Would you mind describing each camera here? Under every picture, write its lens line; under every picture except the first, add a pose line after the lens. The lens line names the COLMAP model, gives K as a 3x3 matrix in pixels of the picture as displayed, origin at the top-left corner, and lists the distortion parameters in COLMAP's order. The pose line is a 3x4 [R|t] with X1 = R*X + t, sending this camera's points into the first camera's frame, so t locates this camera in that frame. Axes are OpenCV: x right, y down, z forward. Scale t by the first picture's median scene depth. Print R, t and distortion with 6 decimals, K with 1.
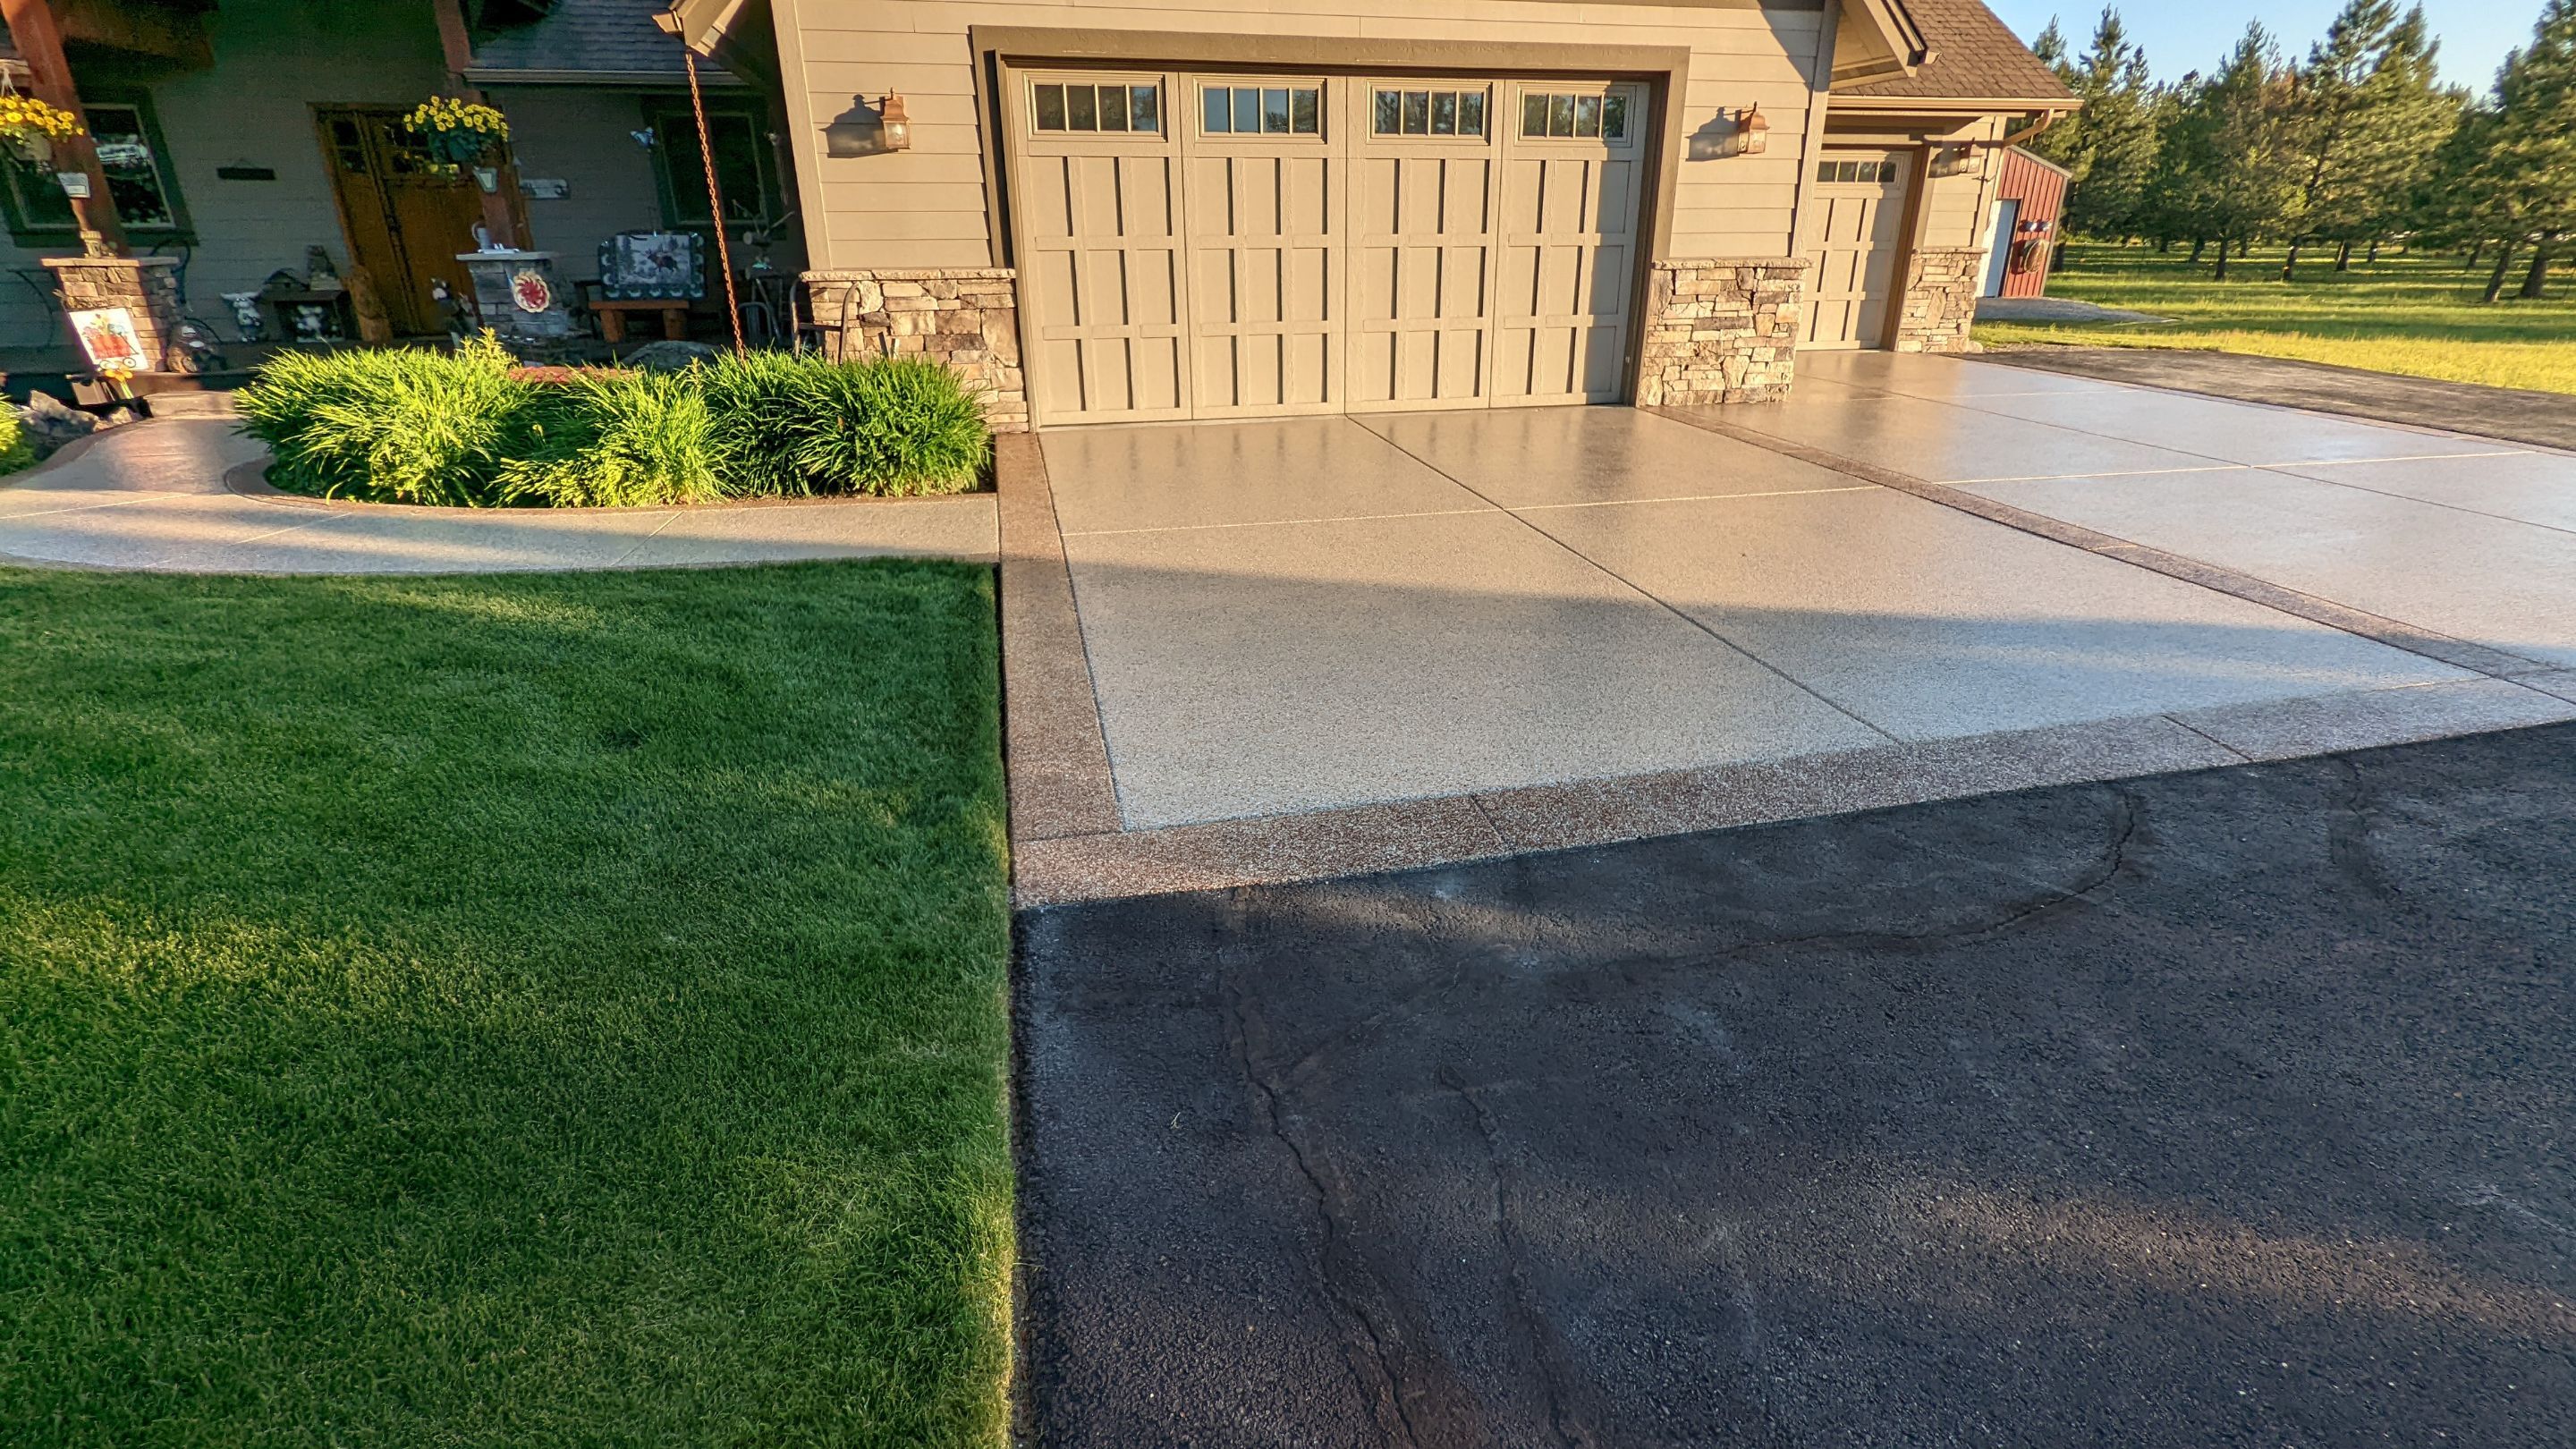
lens RADIAL K [[1226.3, 0, 1301.3], [0, 1226.3, 737.2], [0, 0, 1]] dist [-0.001675, 0.001376]
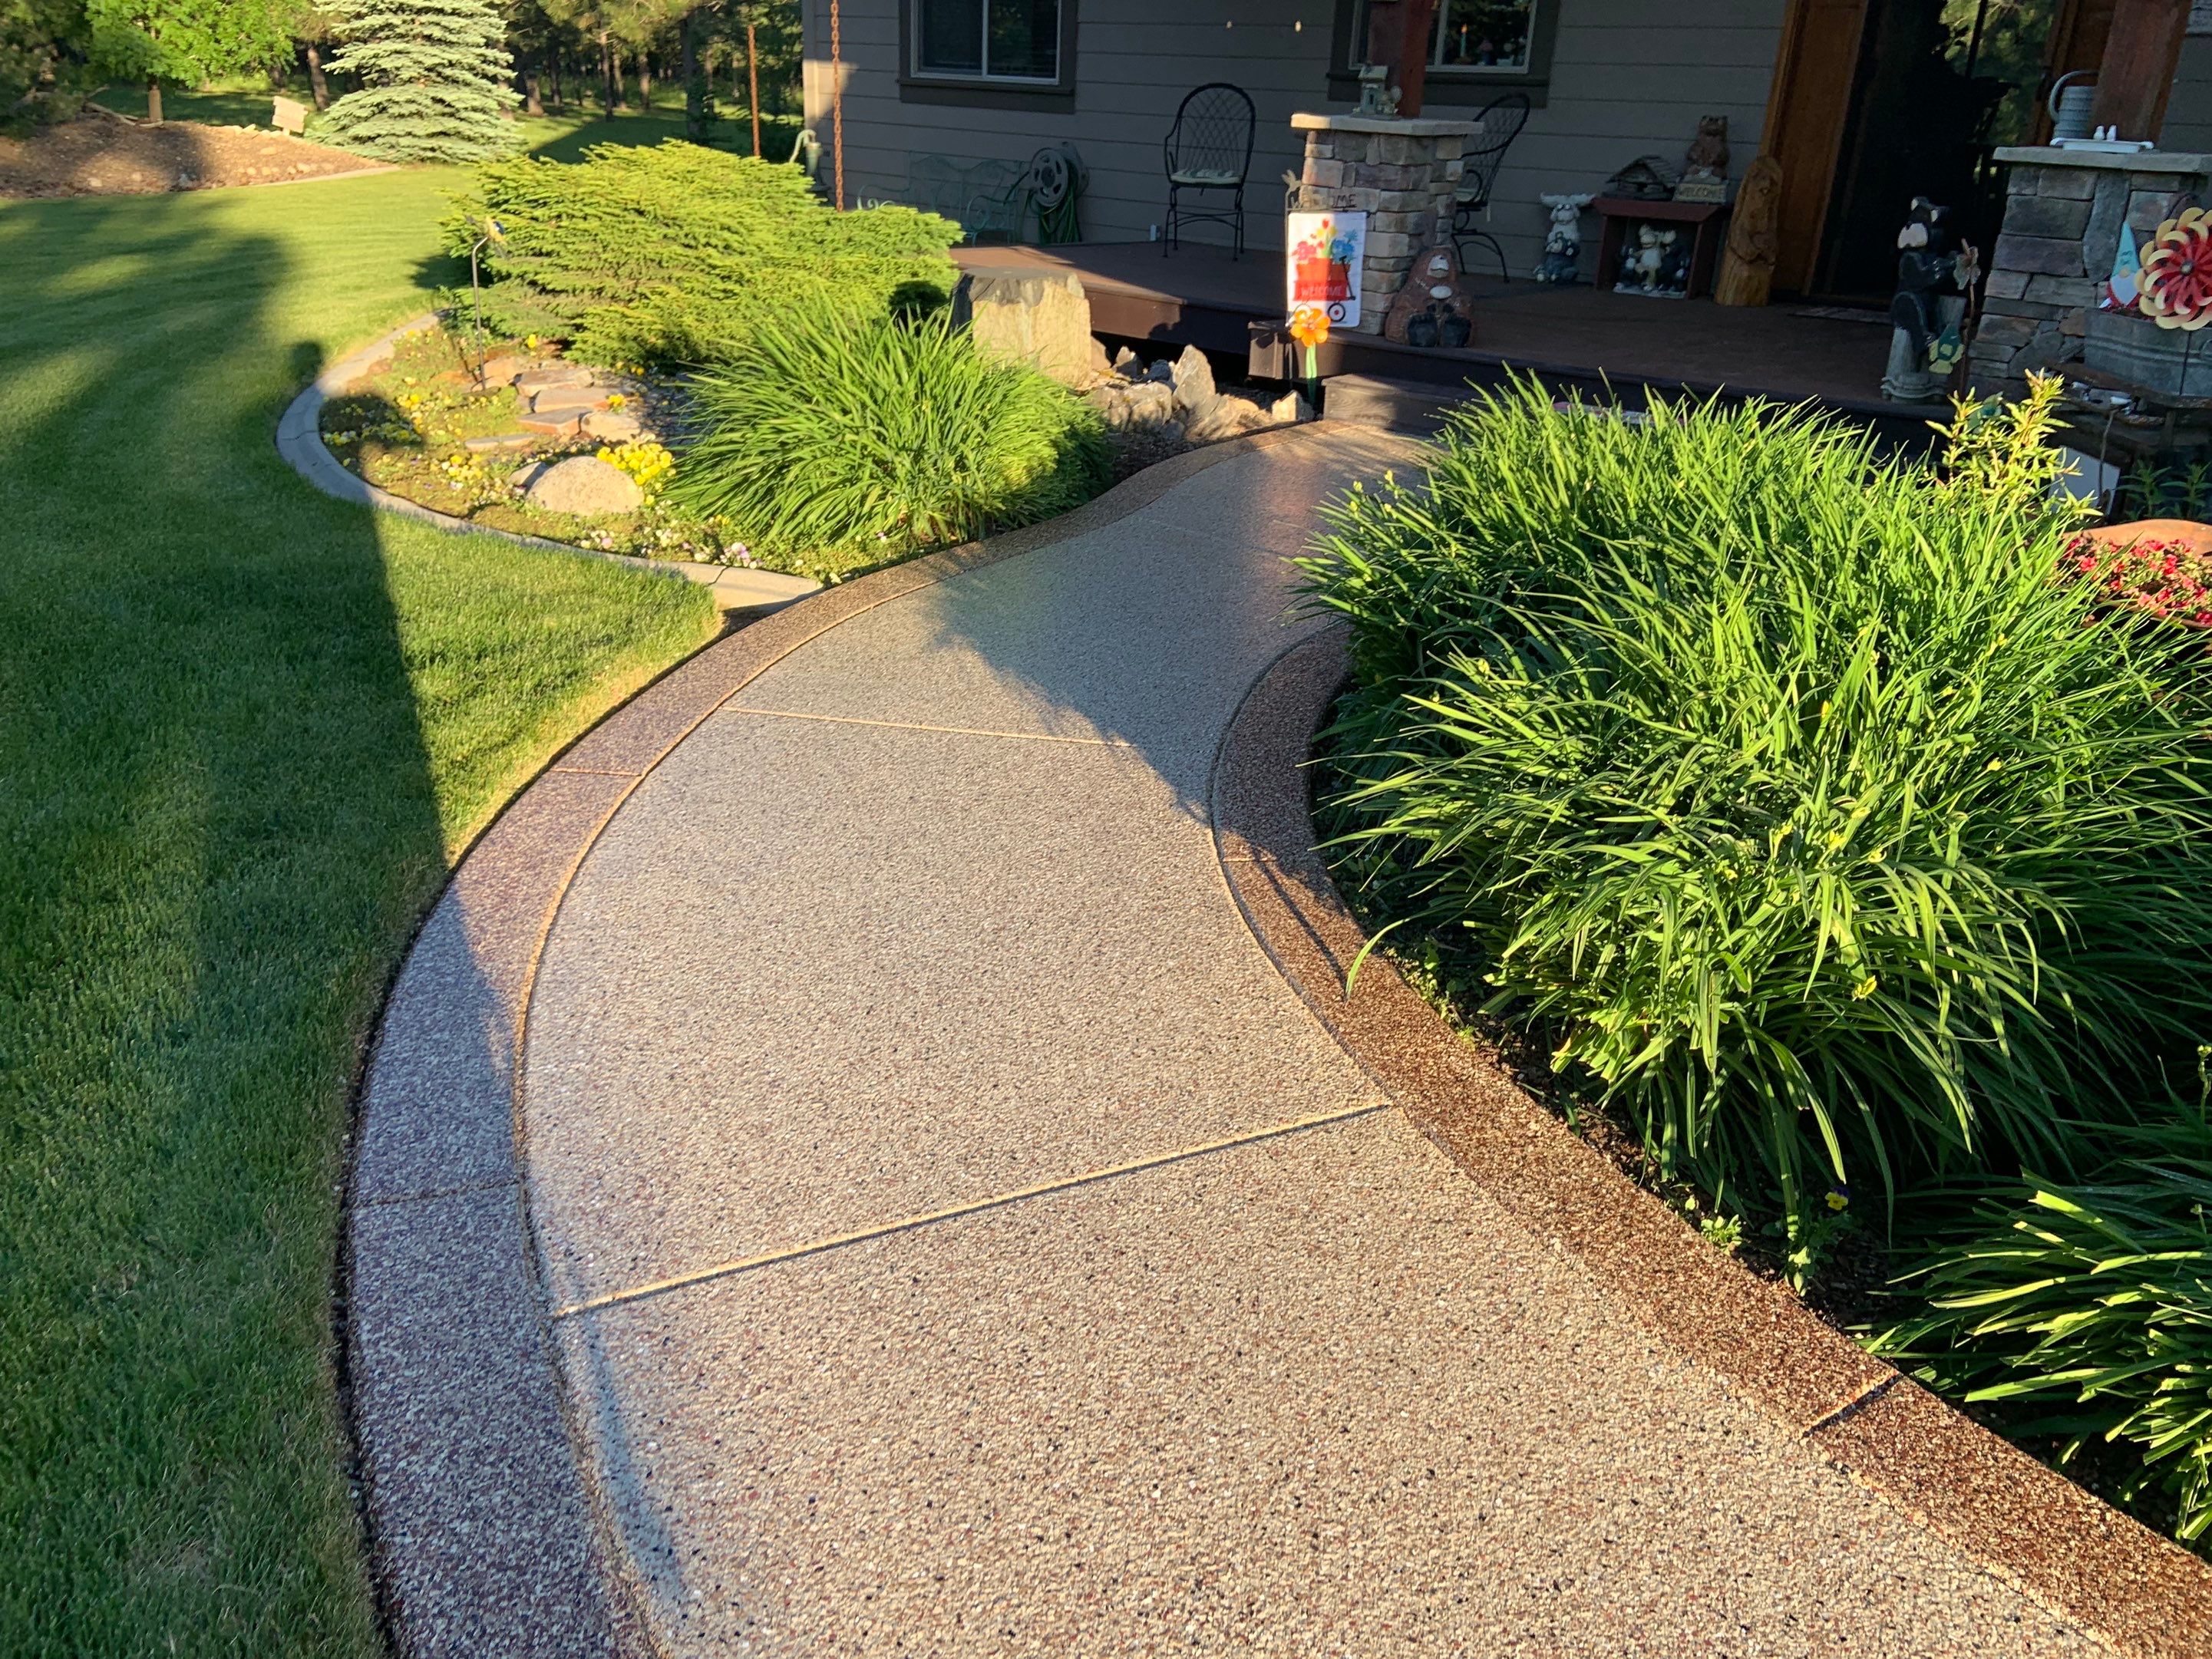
lens RADIAL K [[1672.1, 0, 1097.8], [0, 1672.1, 826.5], [0, 0, 1]] dist [0.116458, -0.144224]
pose [[0.564348, 0.354973, -0.745323, -0.367077], [-0.358377, 0.918669, 0.166174, -0.180667], [0.743692, 0.173326, 0.645663, 0.468075]]
